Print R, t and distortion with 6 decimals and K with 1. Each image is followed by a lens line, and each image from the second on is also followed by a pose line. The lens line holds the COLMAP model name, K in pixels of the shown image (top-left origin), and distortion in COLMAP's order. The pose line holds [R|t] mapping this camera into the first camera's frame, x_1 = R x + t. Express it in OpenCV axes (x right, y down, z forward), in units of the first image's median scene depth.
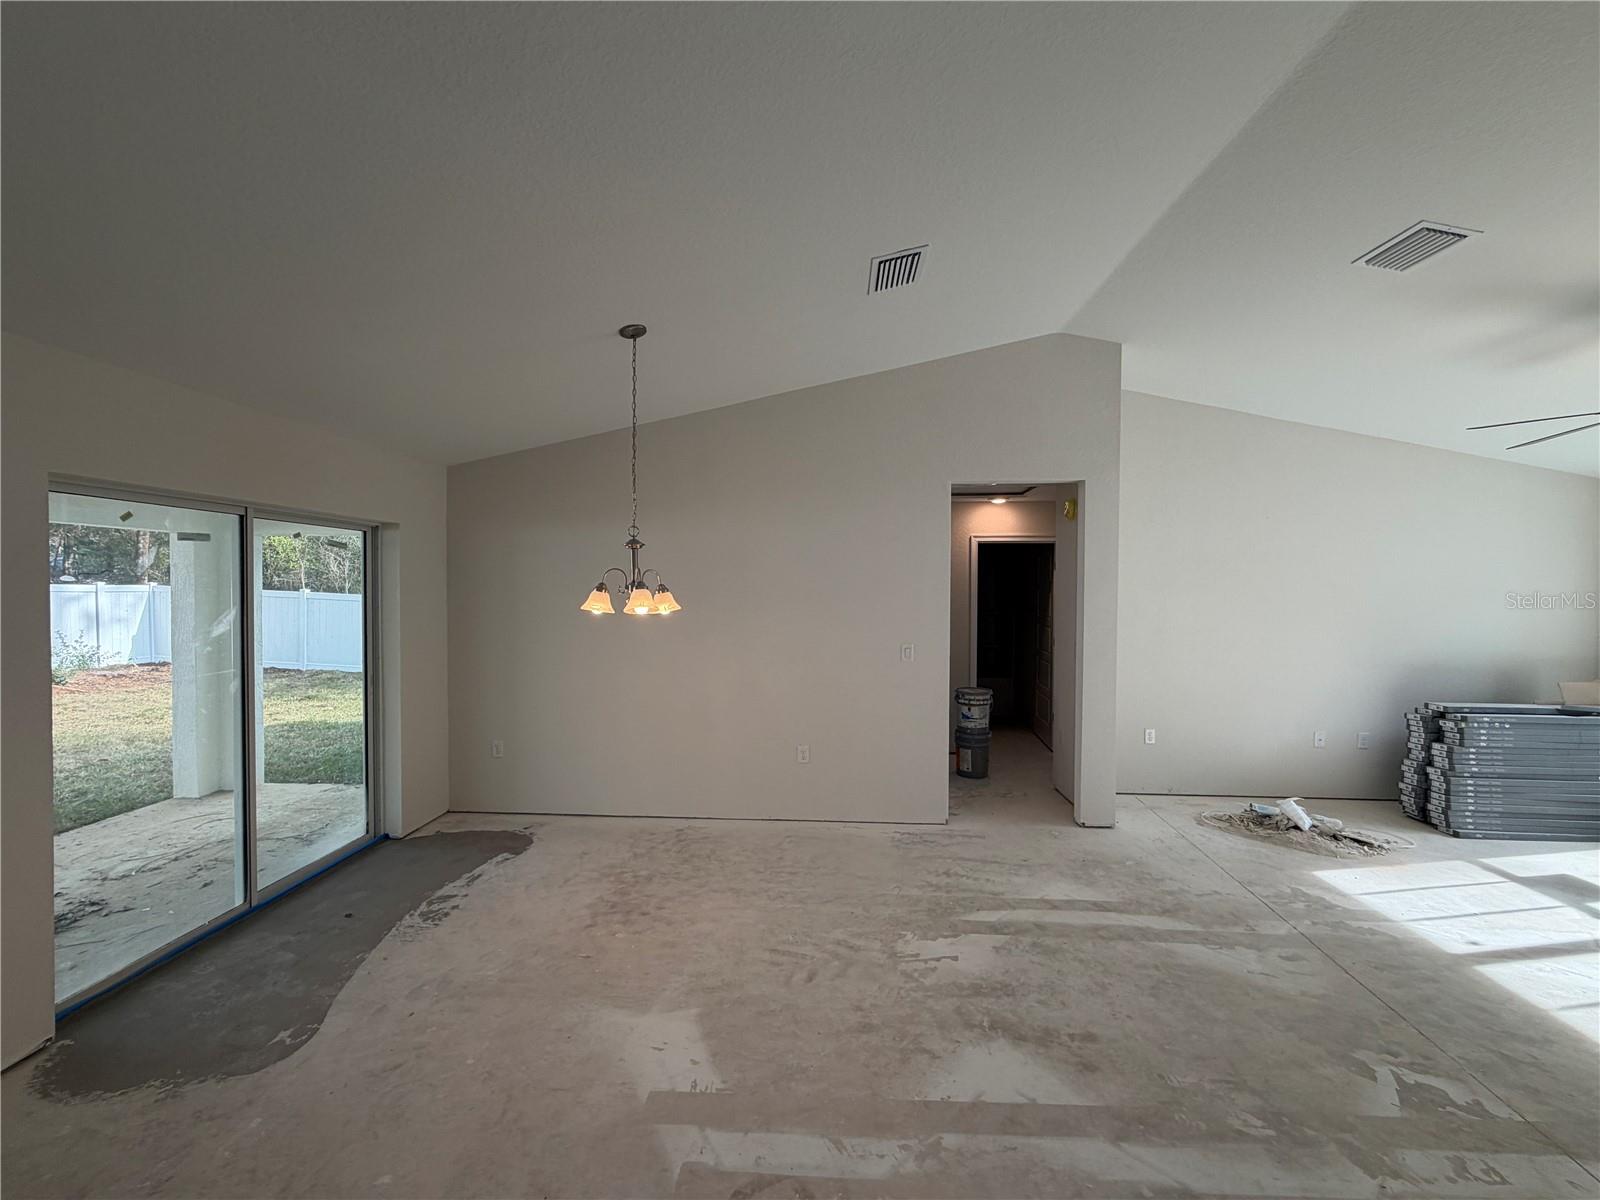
lens RADIAL K [[637.7, 0, 794.7], [0, 637.7, 598.8], [0, 0, 1]] dist [-0.001163, 0.000538]
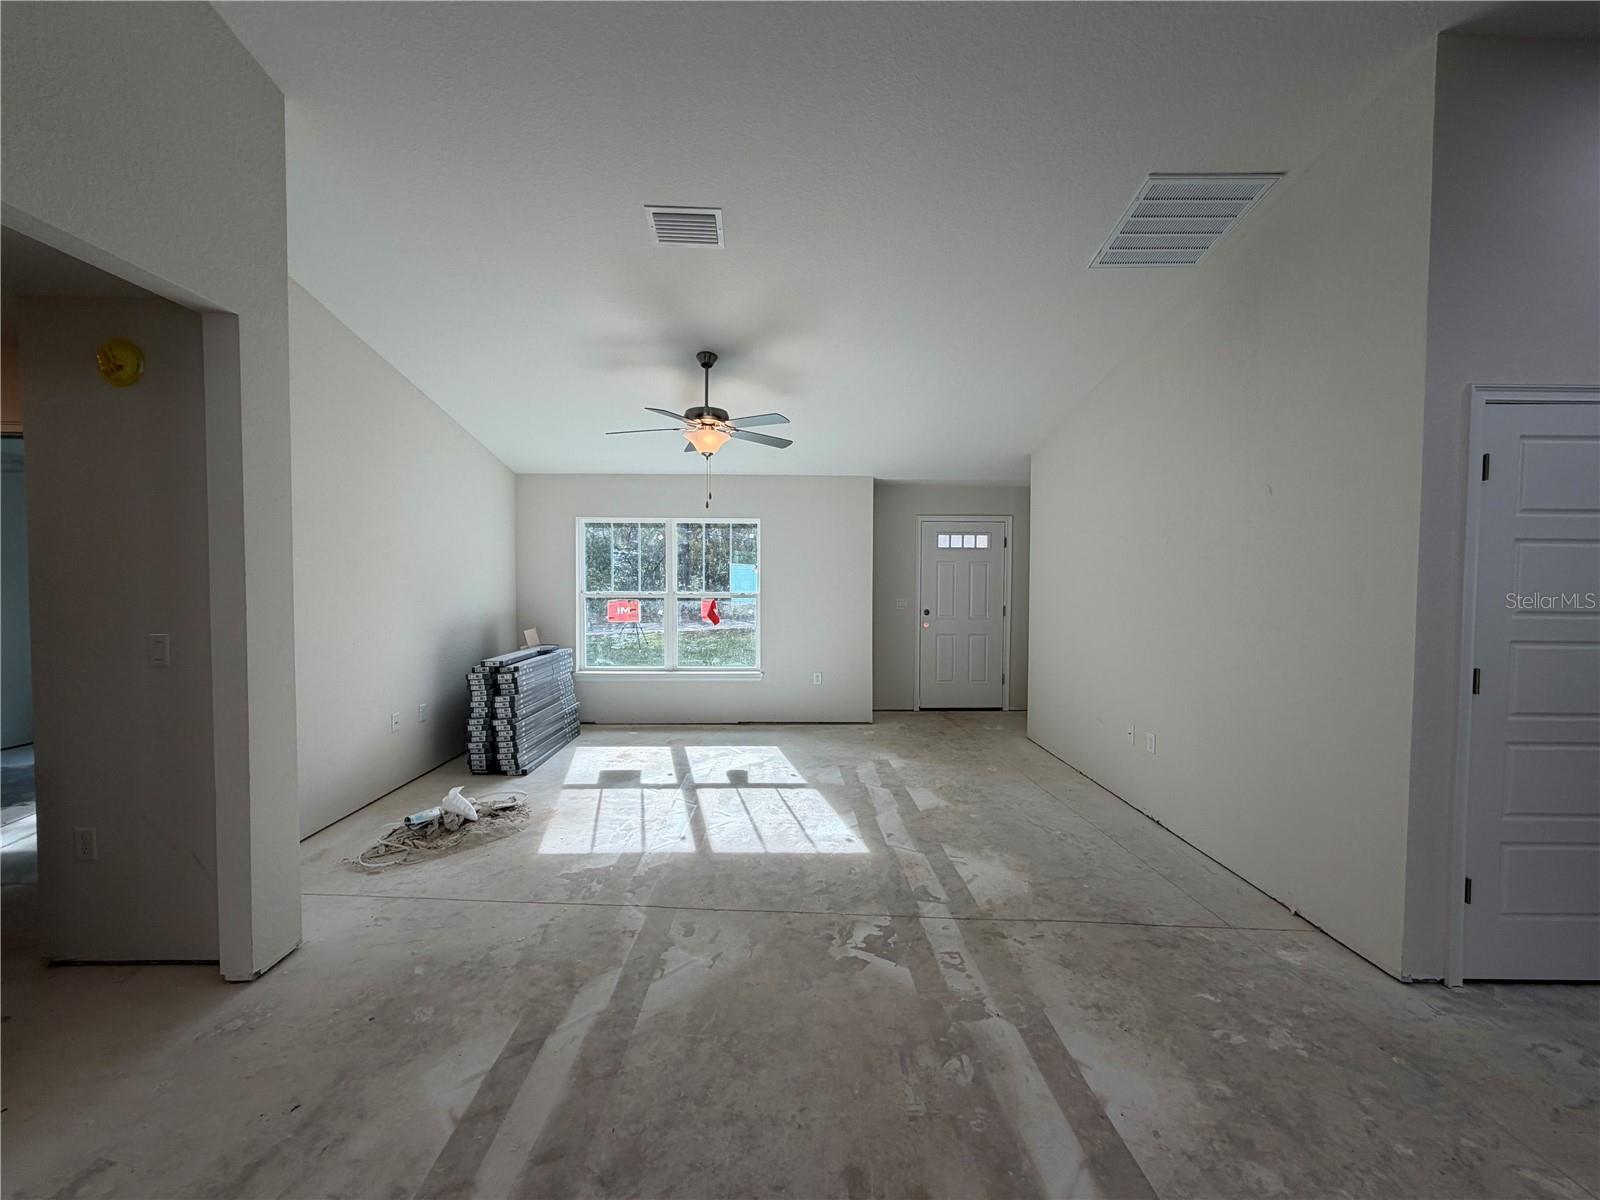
lens RADIAL K [[637.7, 0, 794.7], [0, 637.7, 598.8], [0, 0, 1]] dist [-0.001163, 0.000538]
pose [[-0.075576, -0.037714, 0.996427, -0.130563], [0.012831, 0.999165, 0.038791, 0.037080], [-0.997058, 0.015717, -0.075029, 0.798805]]
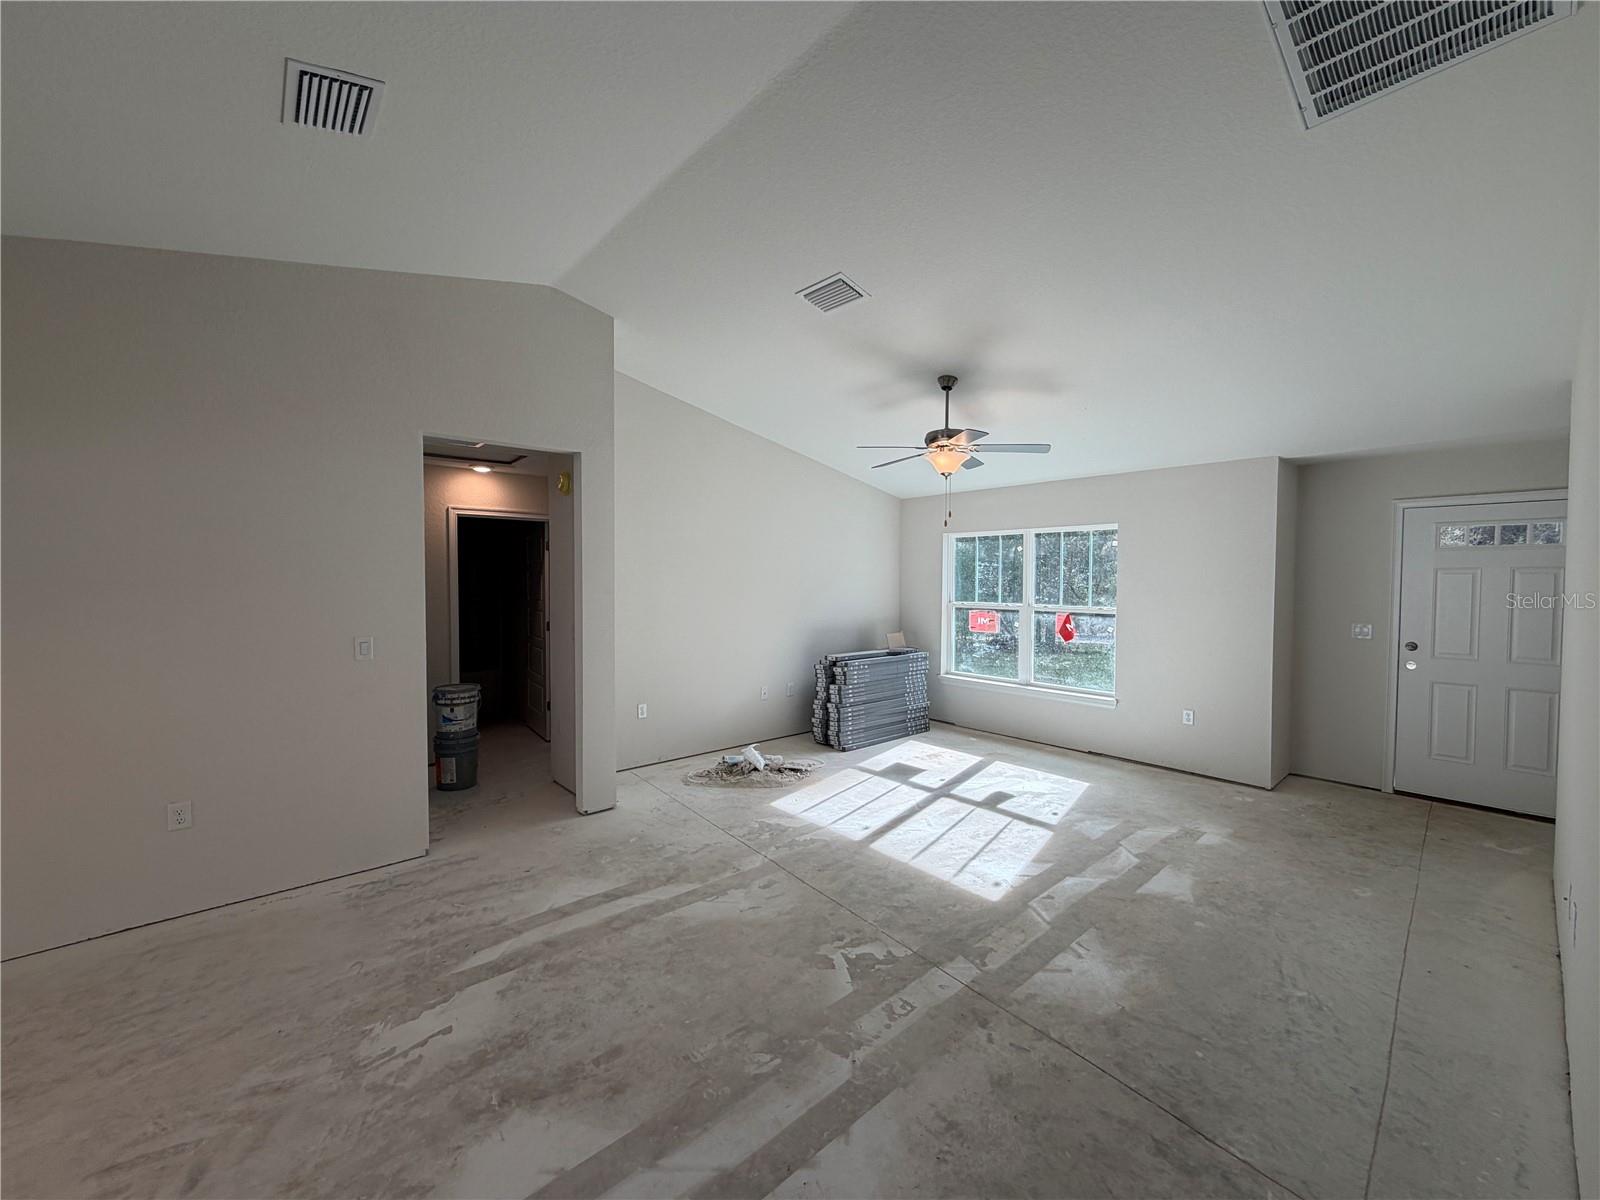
lens RADIAL K [[637.7, 0, 794.7], [0, 637.7, 598.8], [0, 0, 1]] dist [-0.001163, 0.000538]
pose [[0.715450, -0.024130, 0.698248, 0.019766], [0.011186, 0.999671, 0.023086, 0.017912], [-0.698575, -0.008706, 0.715484, 0.128220]]
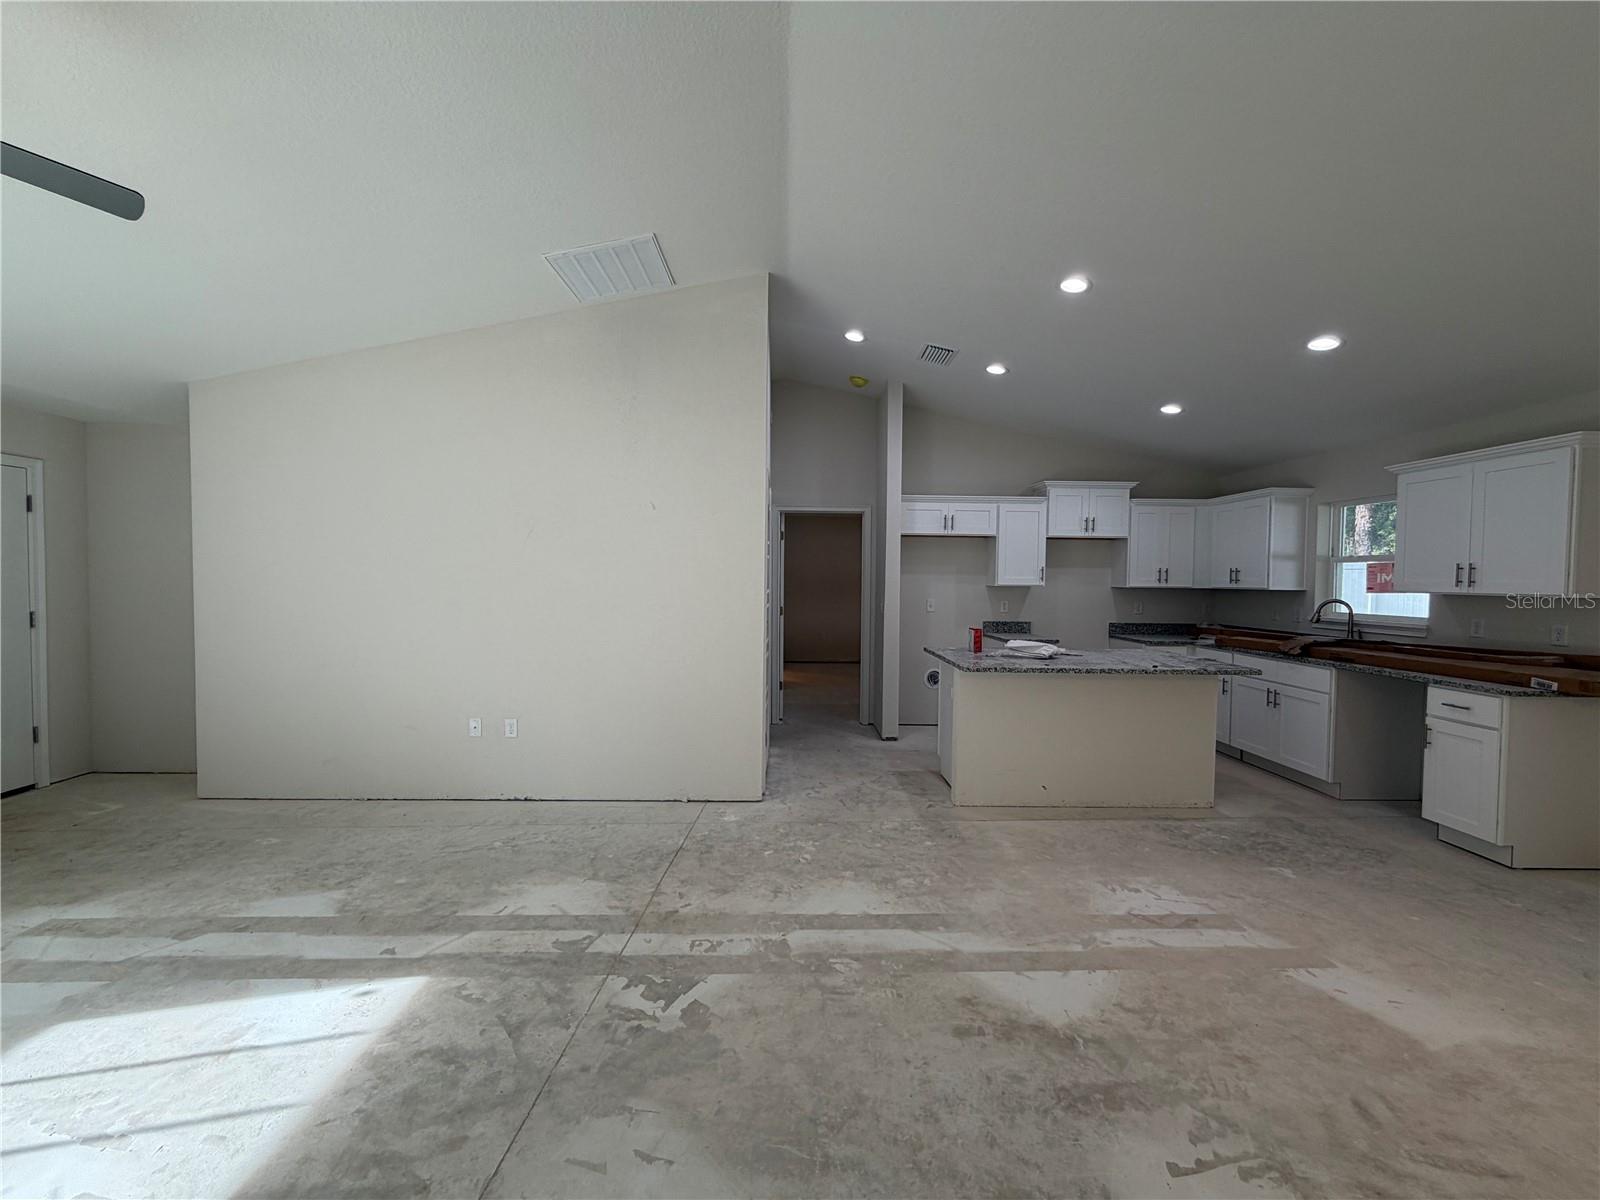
lens RADIAL K [[637.7, 0, 794.7], [0, 637.7, 598.8], [0, 0, 1]] dist [-0.001163, 0.000538]
pose [[-0.997097, -0.012757, -0.075072, 0.552917], [-0.016552, 0.998605, 0.050149, 0.038404], [0.074327, 0.051246, -0.995916, 1.320202]]
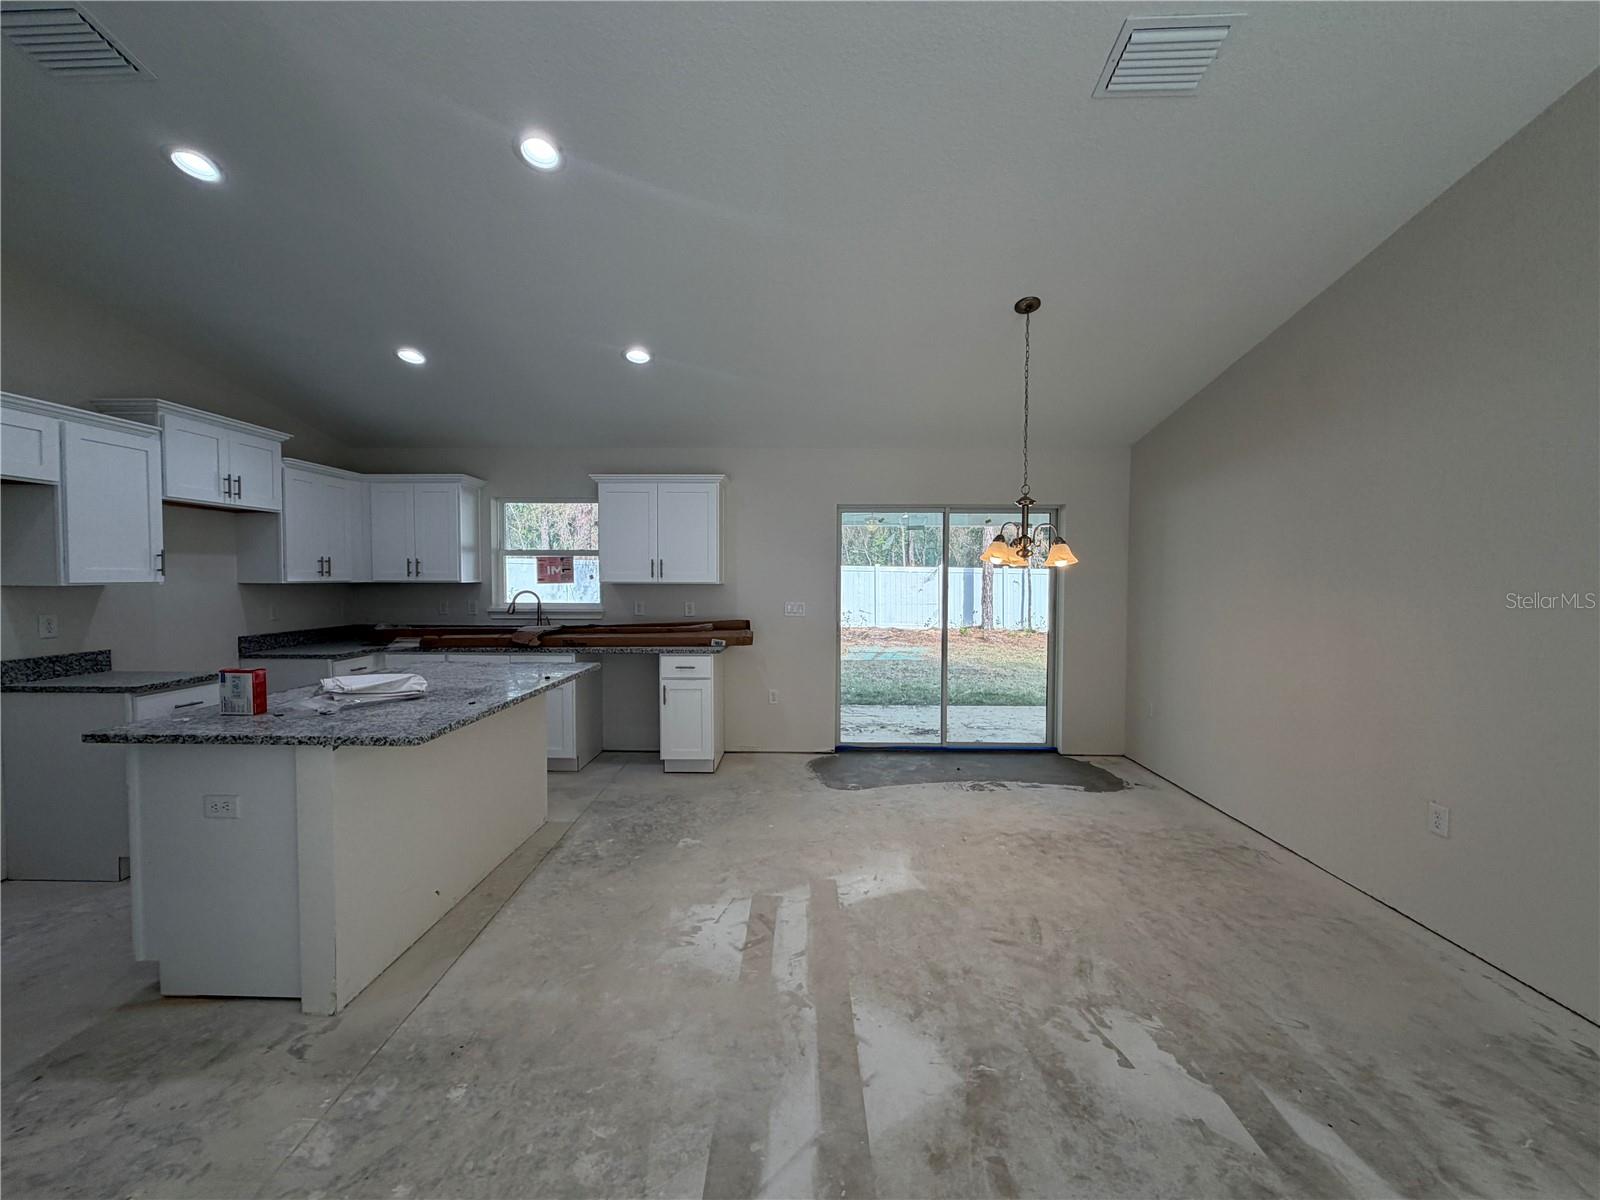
lens RADIAL K [[637.7, 0, 794.7], [0, 637.7, 598.8], [0, 0, 1]] dist [-0.001163, 0.000538]
pose [[0.033167, 0.030441, -0.998986, 0.786990], [-0.021078, 0.999335, 0.029752, 0.053293], [0.999228, 0.020069, 0.033787, 0.542718]]
